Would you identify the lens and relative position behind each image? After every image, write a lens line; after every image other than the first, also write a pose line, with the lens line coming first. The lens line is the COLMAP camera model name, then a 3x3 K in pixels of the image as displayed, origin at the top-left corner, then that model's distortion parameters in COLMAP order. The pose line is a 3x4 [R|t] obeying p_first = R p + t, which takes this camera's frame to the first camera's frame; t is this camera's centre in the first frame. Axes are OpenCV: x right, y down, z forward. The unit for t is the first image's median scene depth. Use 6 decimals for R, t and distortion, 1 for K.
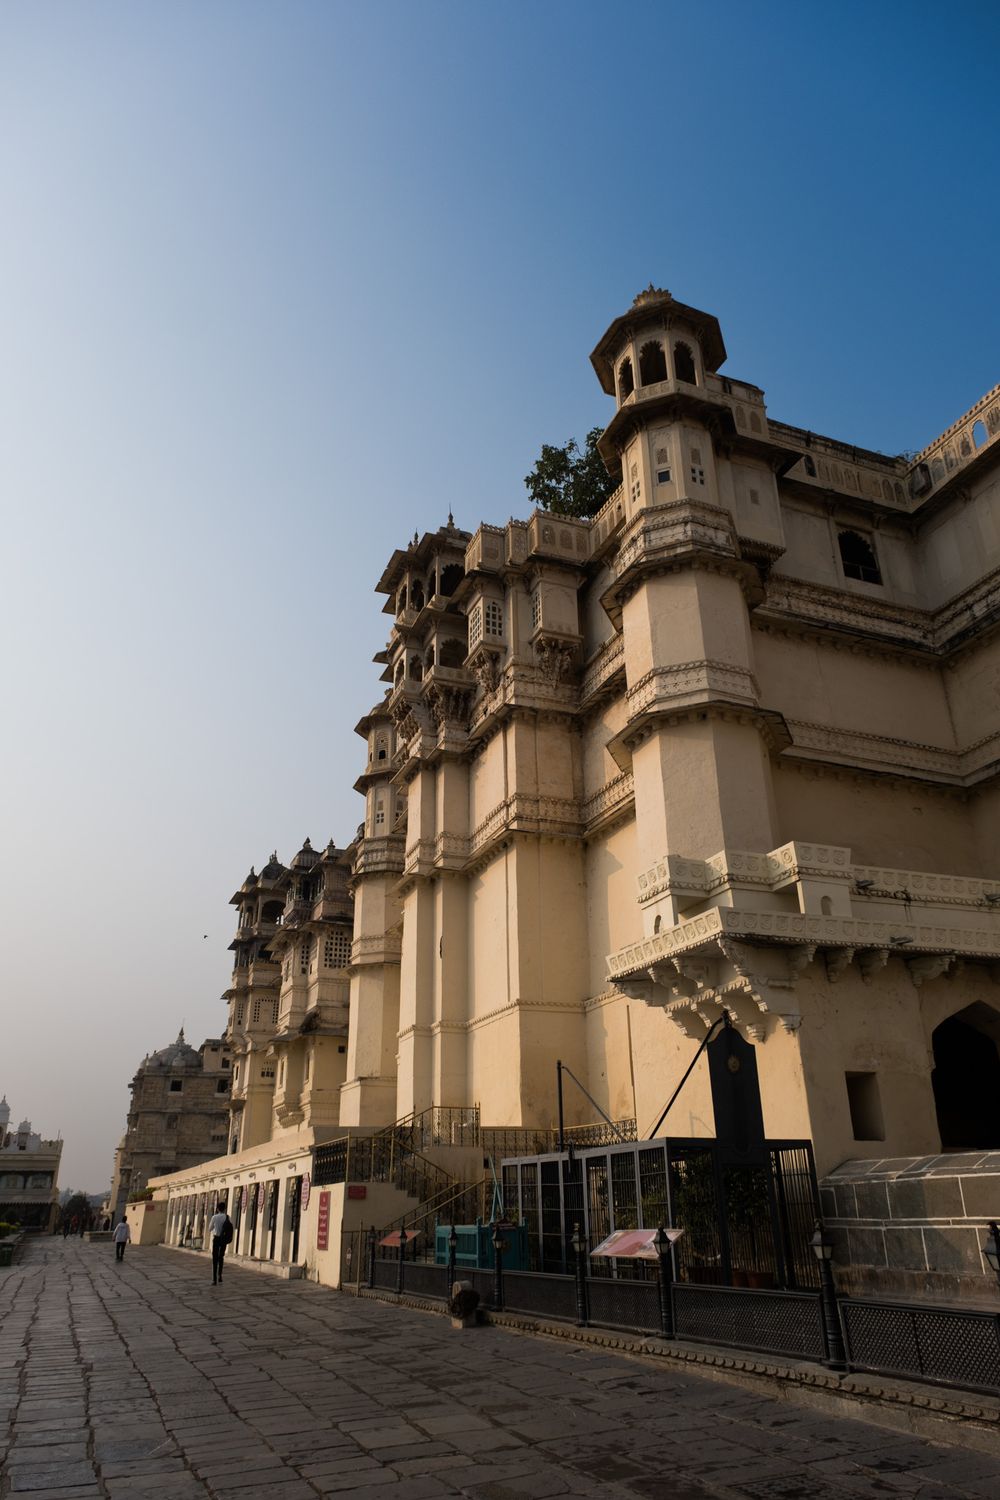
lens RADIAL K [[1012.3, 0, 505.8], [0, 1012.3, 755.9], [0, 0, 1]] dist [-0.000666, 0.004560]
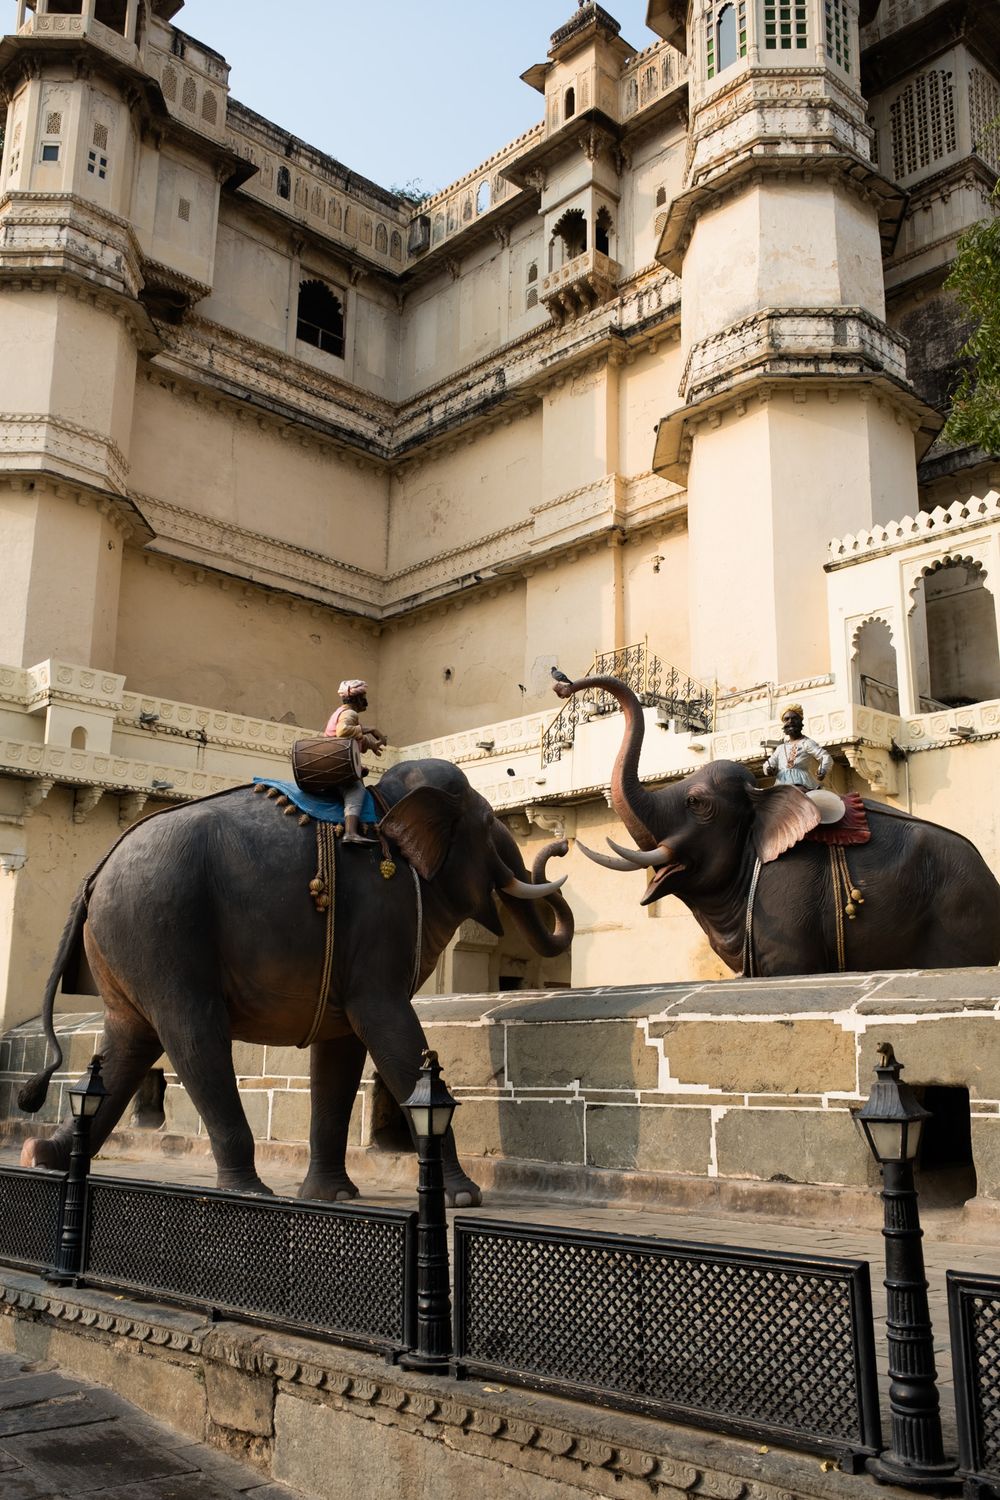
lens RADIAL K [[1344.3, 0, 499.1], [0, 1344.3, 758.0], [0, 0, 1]] dist [-0.003356, 0.044508]
pose [[0.934975, 0.113105, 0.336199, 0.176162], [-0.173984, 0.972187, 0.156784, -0.051931], [-0.309115, -0.205083, 0.928649, -0.124132]]
